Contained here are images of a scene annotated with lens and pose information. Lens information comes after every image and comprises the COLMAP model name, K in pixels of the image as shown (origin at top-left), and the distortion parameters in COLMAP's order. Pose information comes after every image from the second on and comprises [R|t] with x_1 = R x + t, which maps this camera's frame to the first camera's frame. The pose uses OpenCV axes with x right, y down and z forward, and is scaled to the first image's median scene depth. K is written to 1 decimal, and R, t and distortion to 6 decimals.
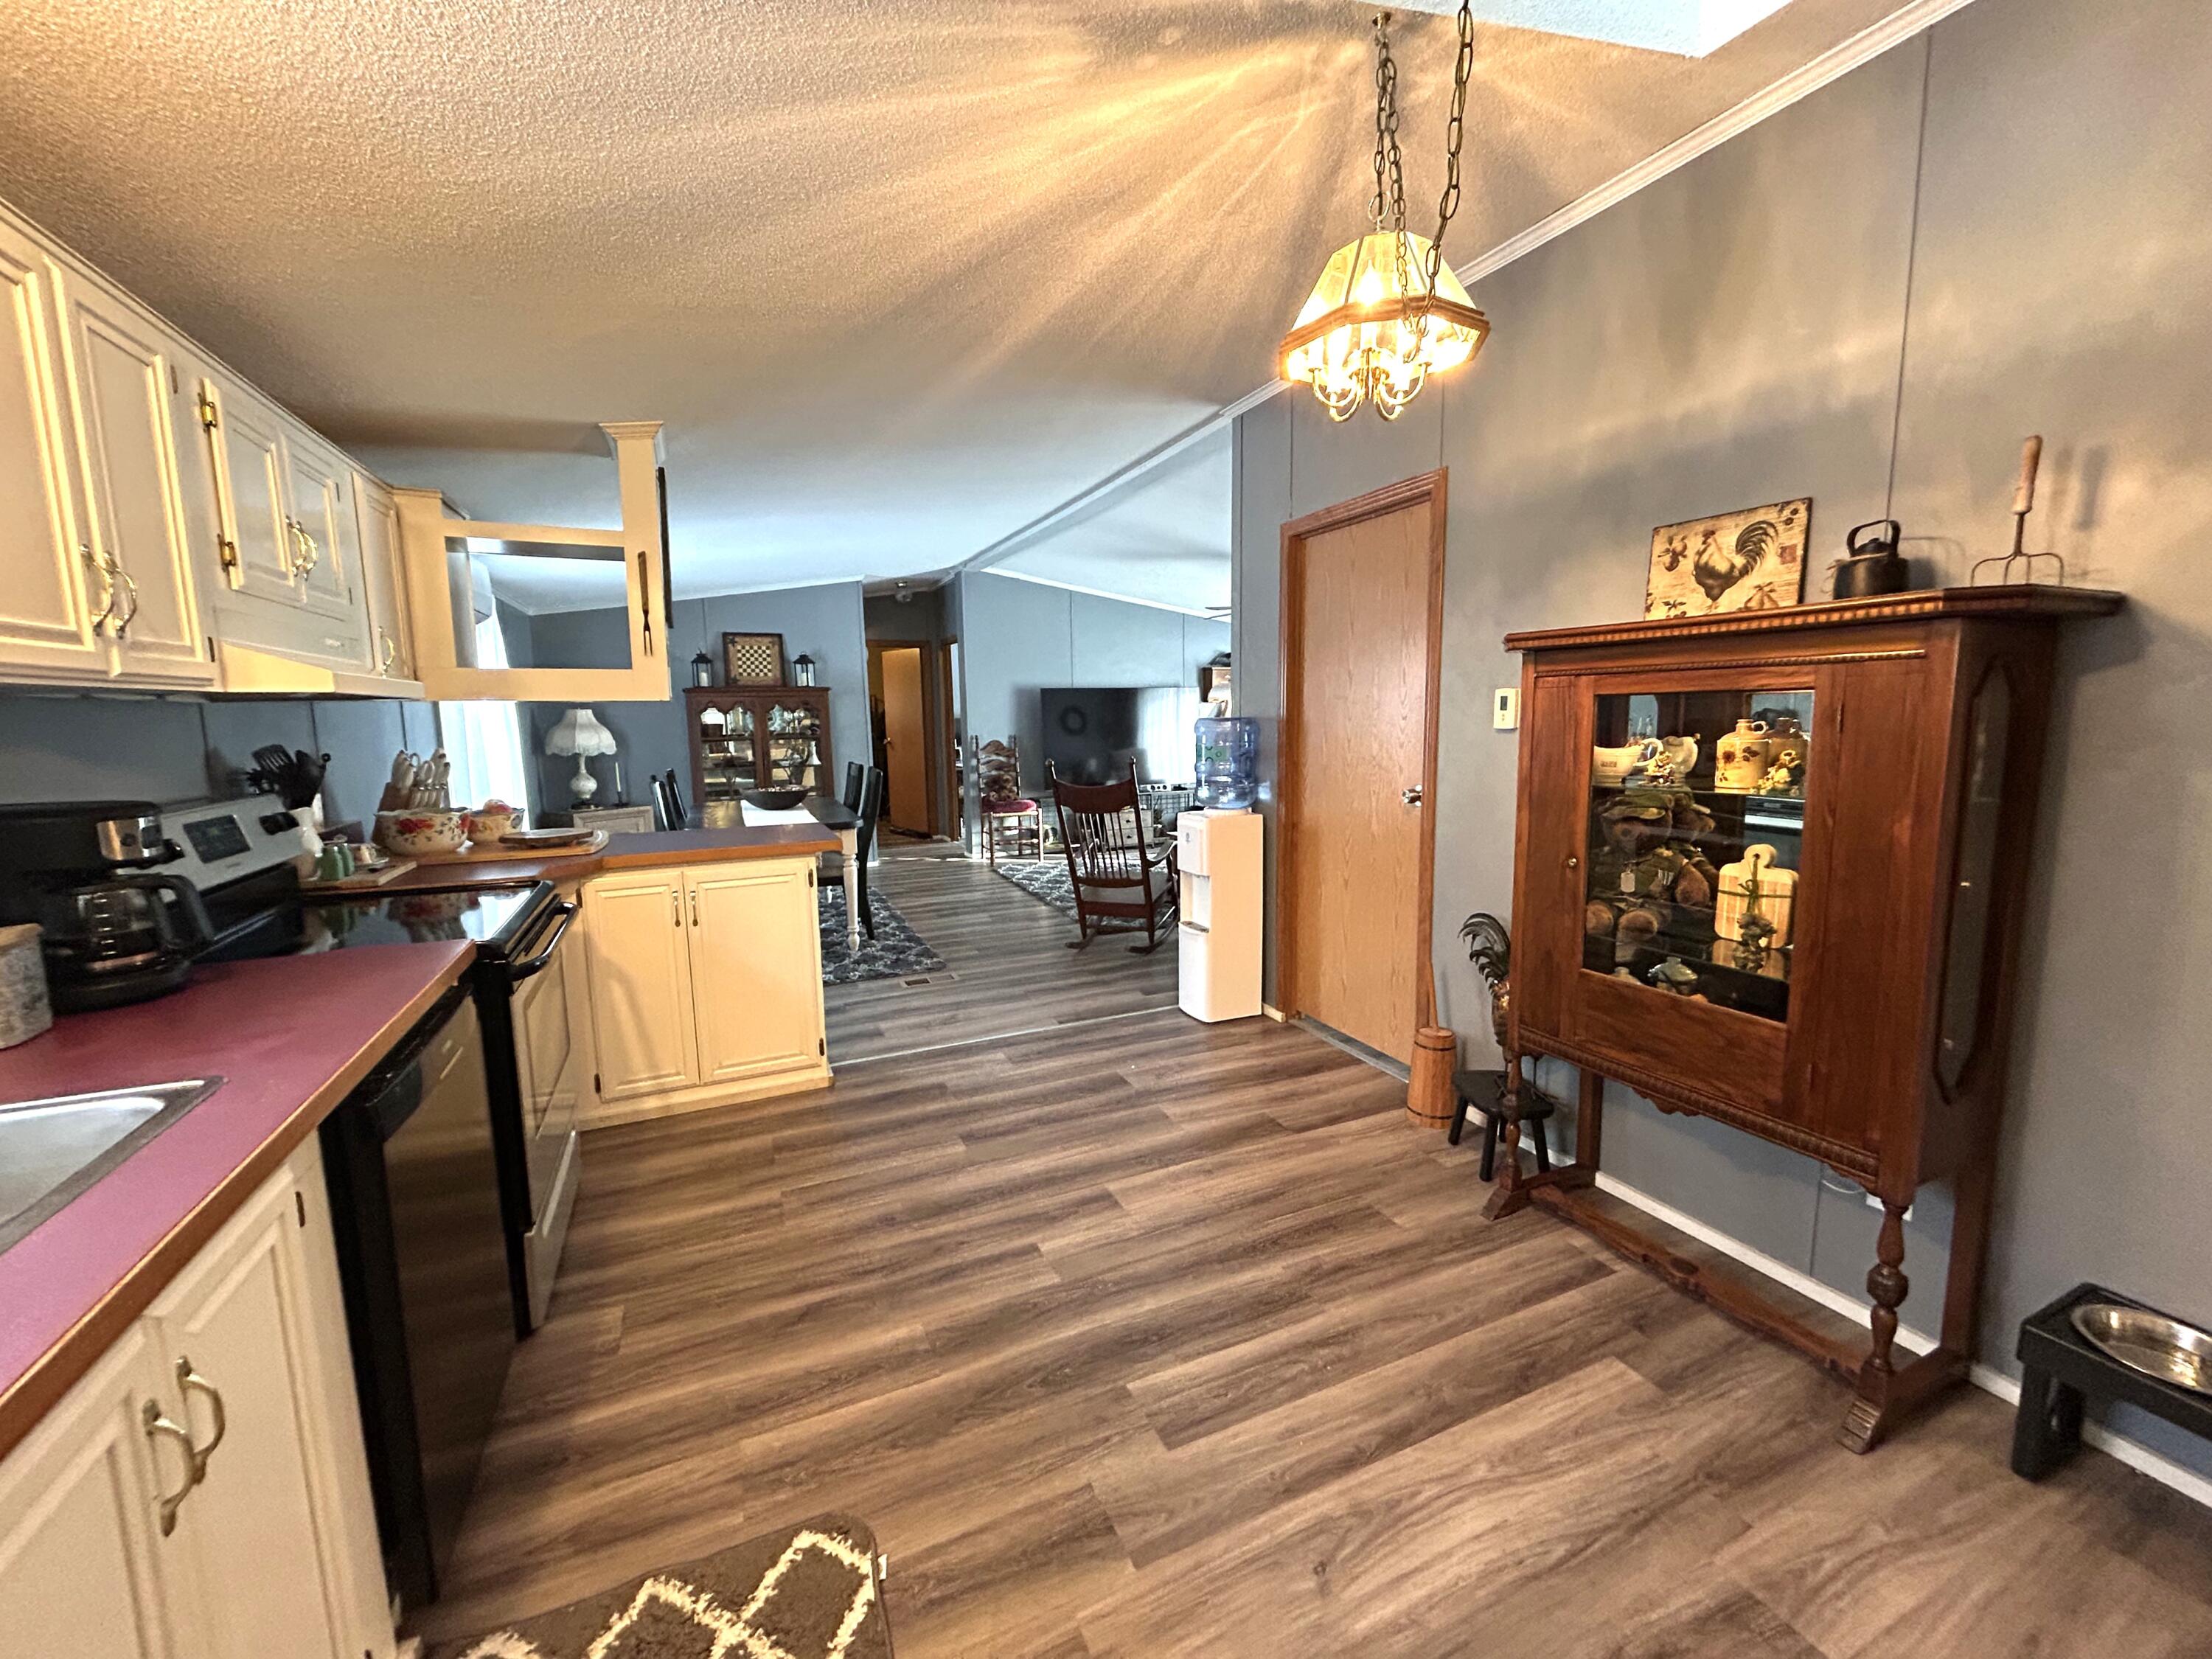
lens RADIAL K [[892.4, 0, 1103.7], [0, 892.4, 825.1], [0, 0, 1]] dist [0.000801, 0.000778]
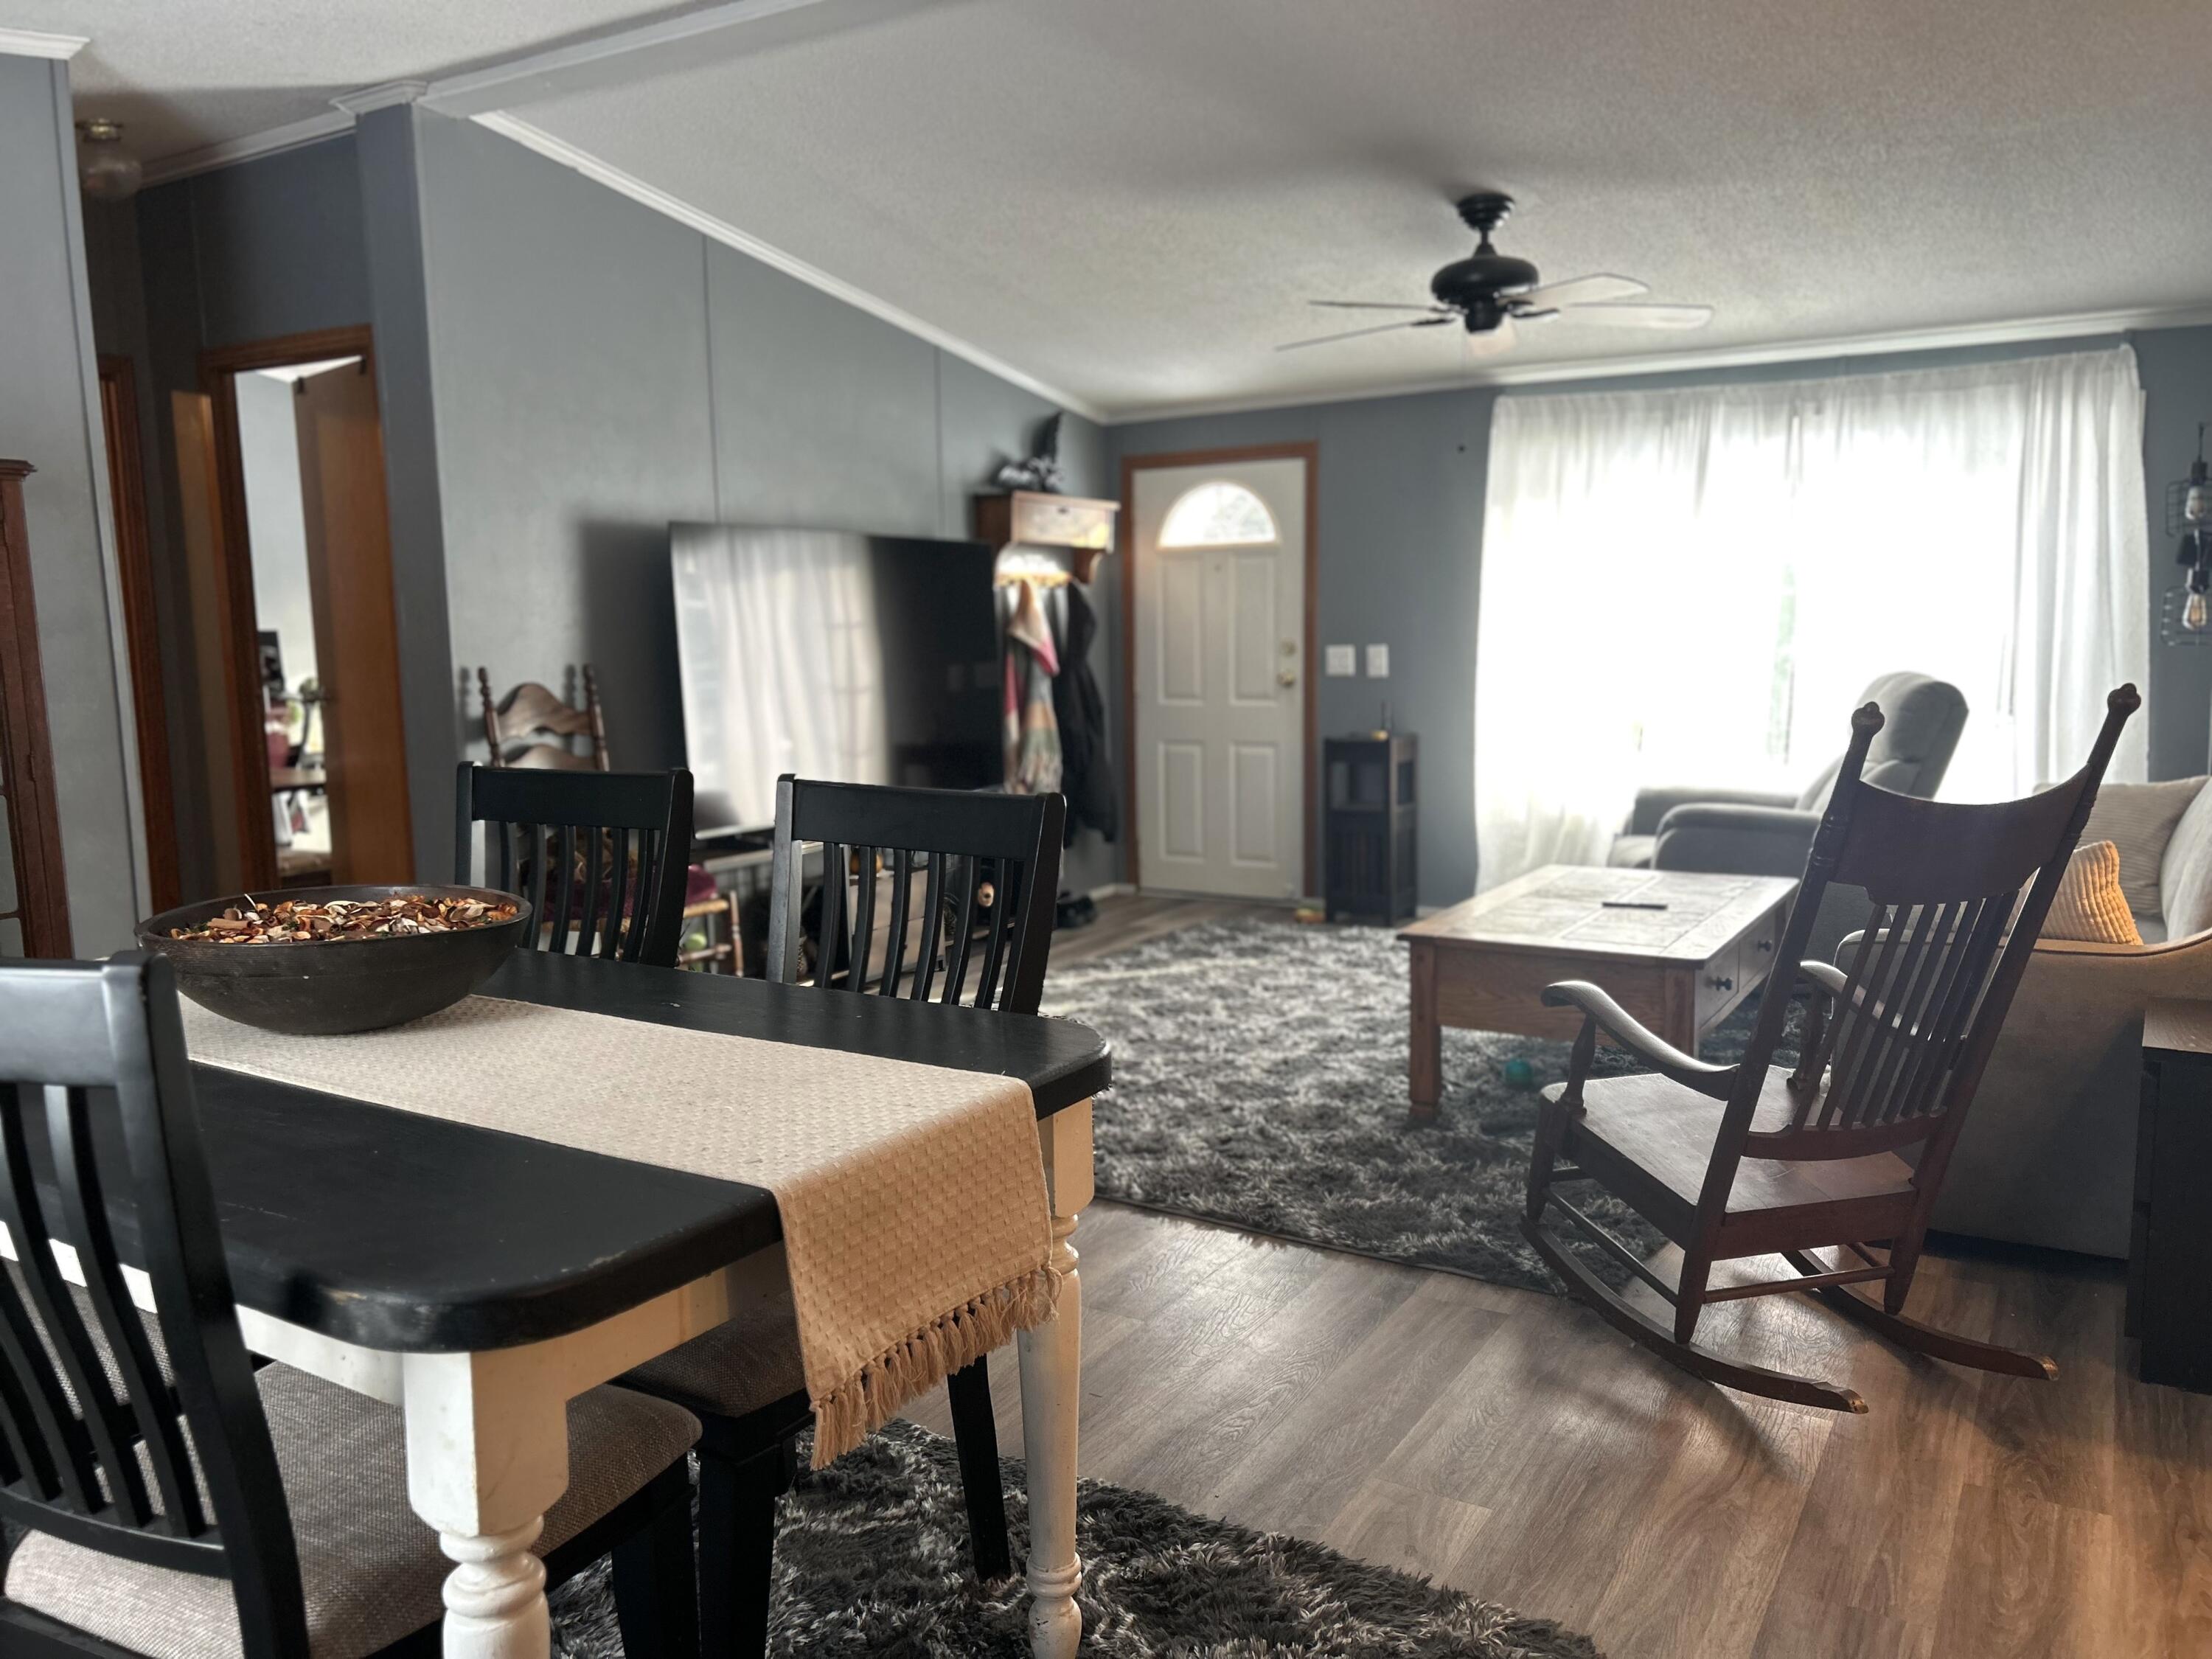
lens RADIAL K [[1656.1, 0, 1101.8], [0, 1656.1, 848.7], [0, 0, 1]] dist [0.005126, -0.010351]
pose [[0.816764, -0.069401, 0.572783, -0.825784], [0.071305, 0.997271, 0.019156, -0.097411], [-0.572549, 0.025196, 0.819483, 1.177035]]
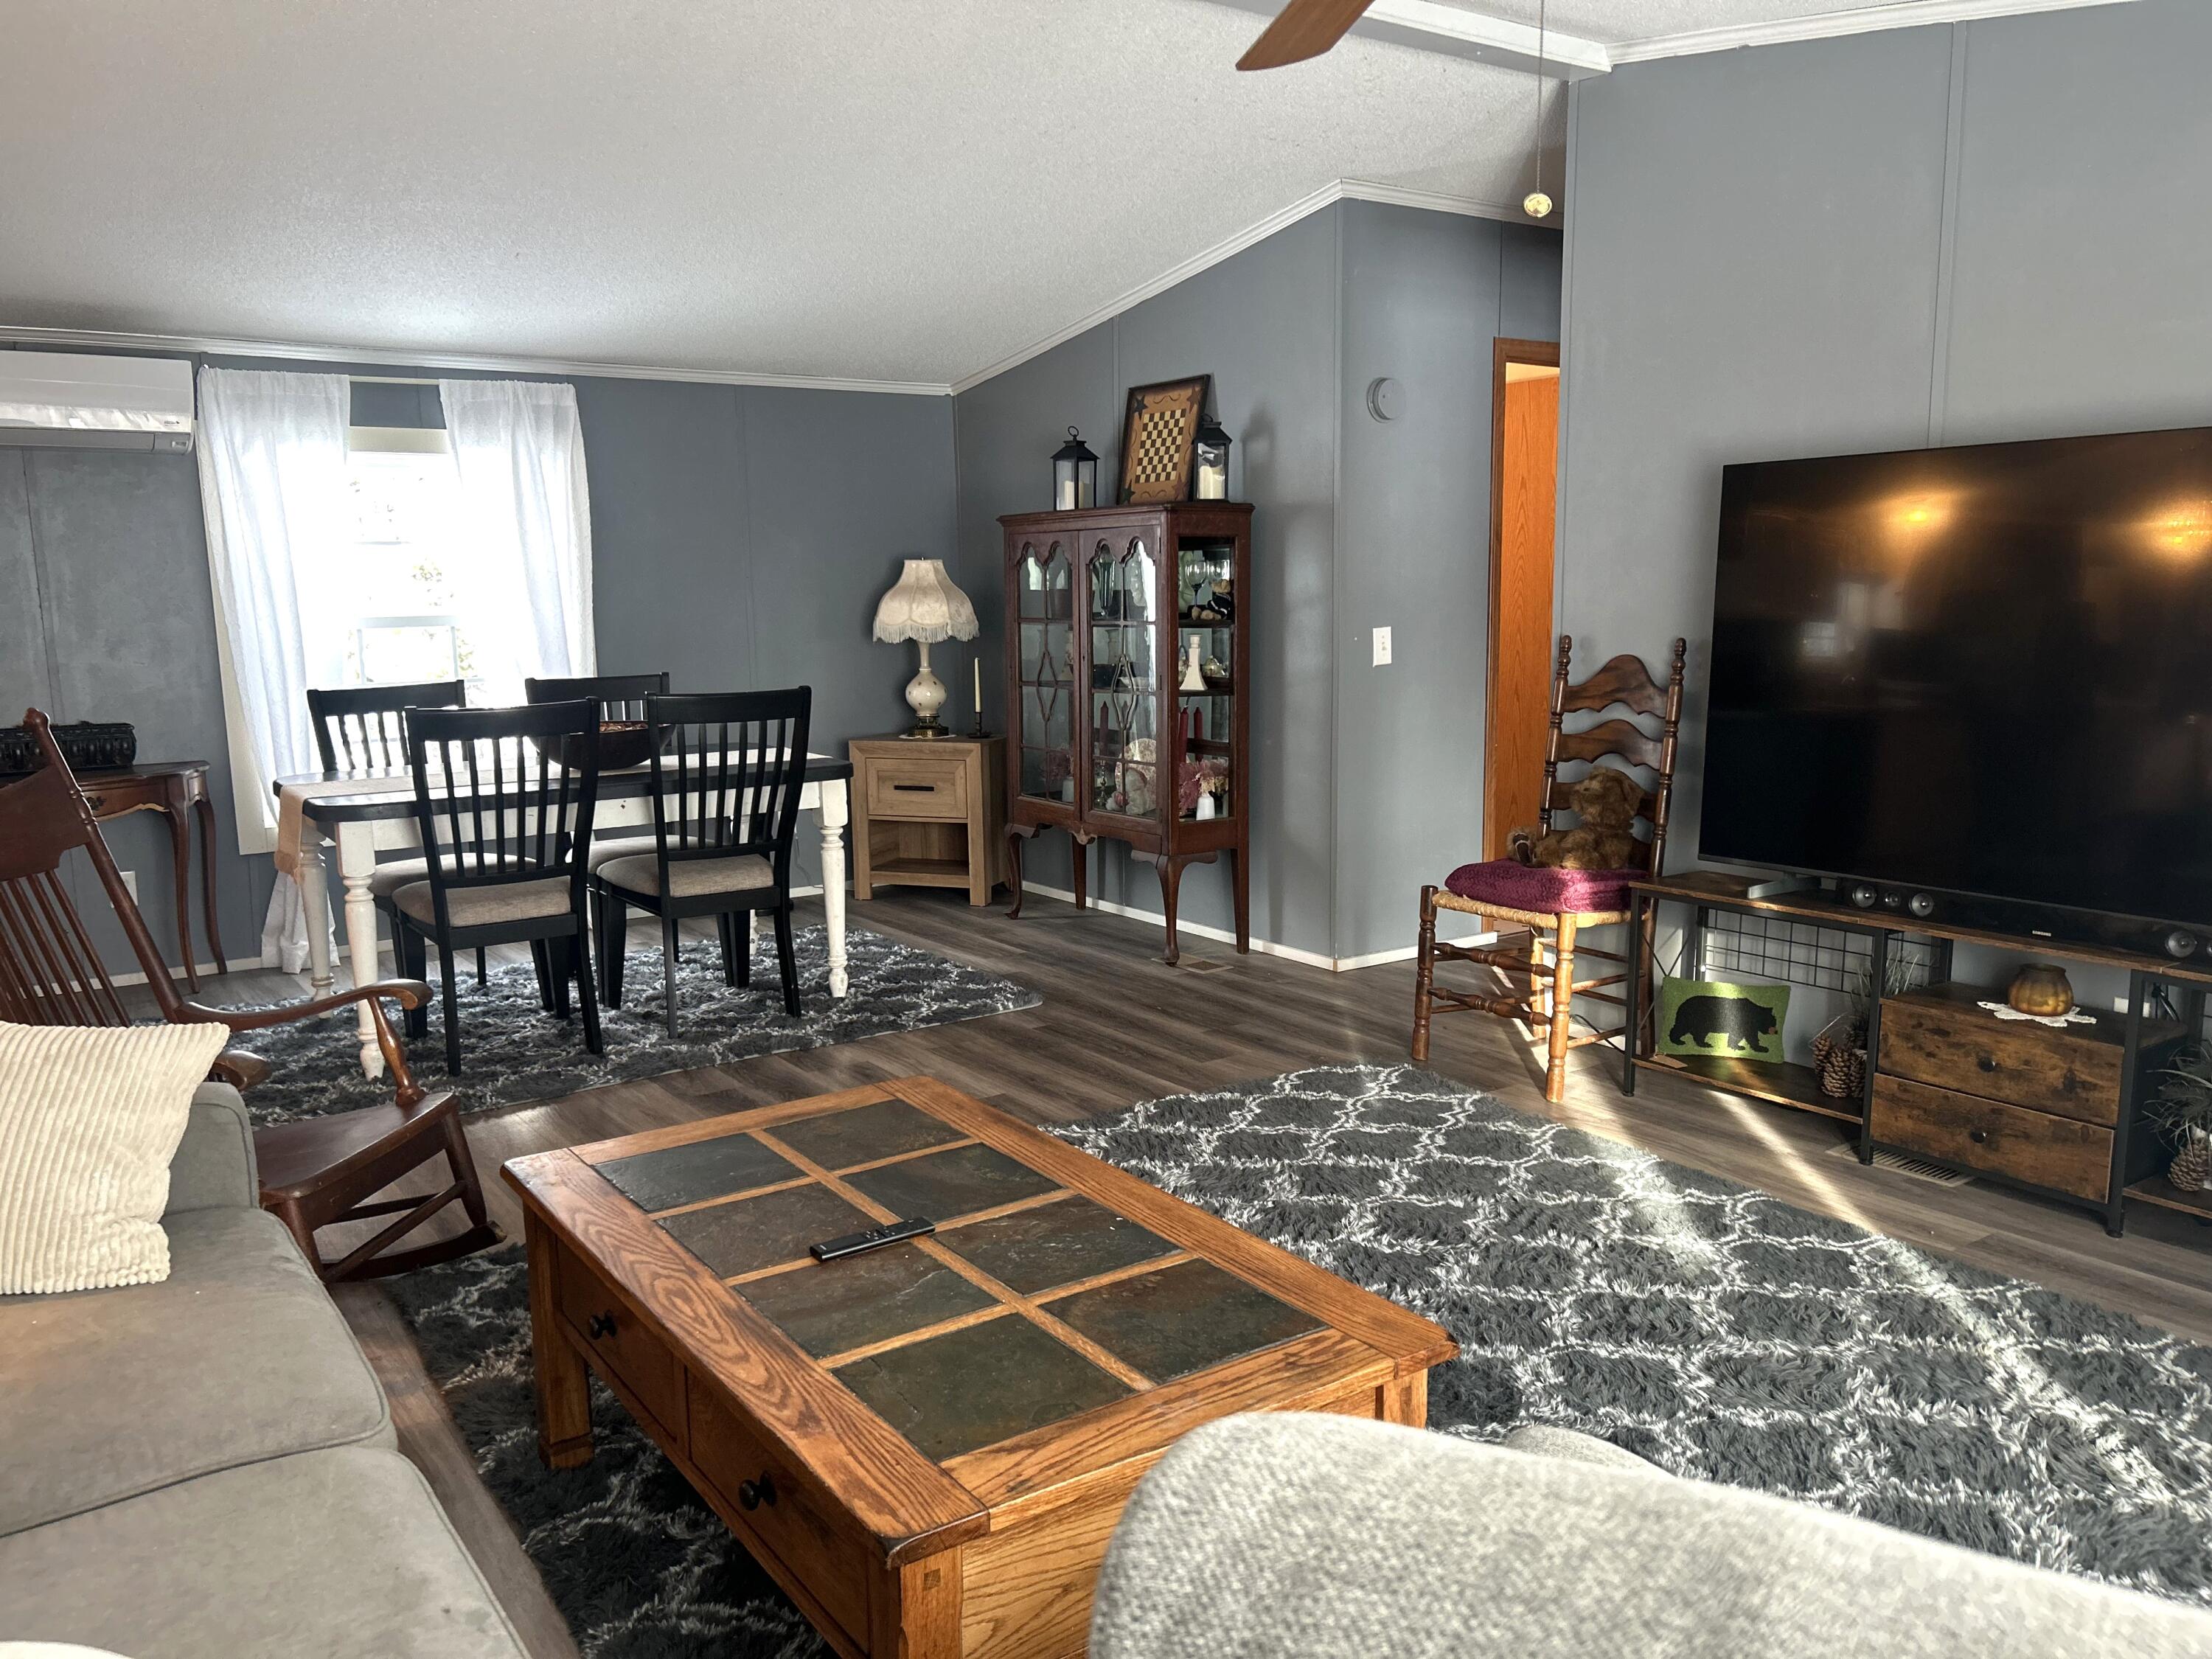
lens RADIAL K [[1656.1, 0, 1101.8], [0, 1656.1, 848.7], [0, 0, 1]] dist [0.005126, -0.010351]
pose [[0.185391, 0.174620, -0.967025, 1.083454], [-0.100808, 0.982272, 0.158047, -0.286181], [0.977480, 0.068183, 0.199708, 2.058980]]
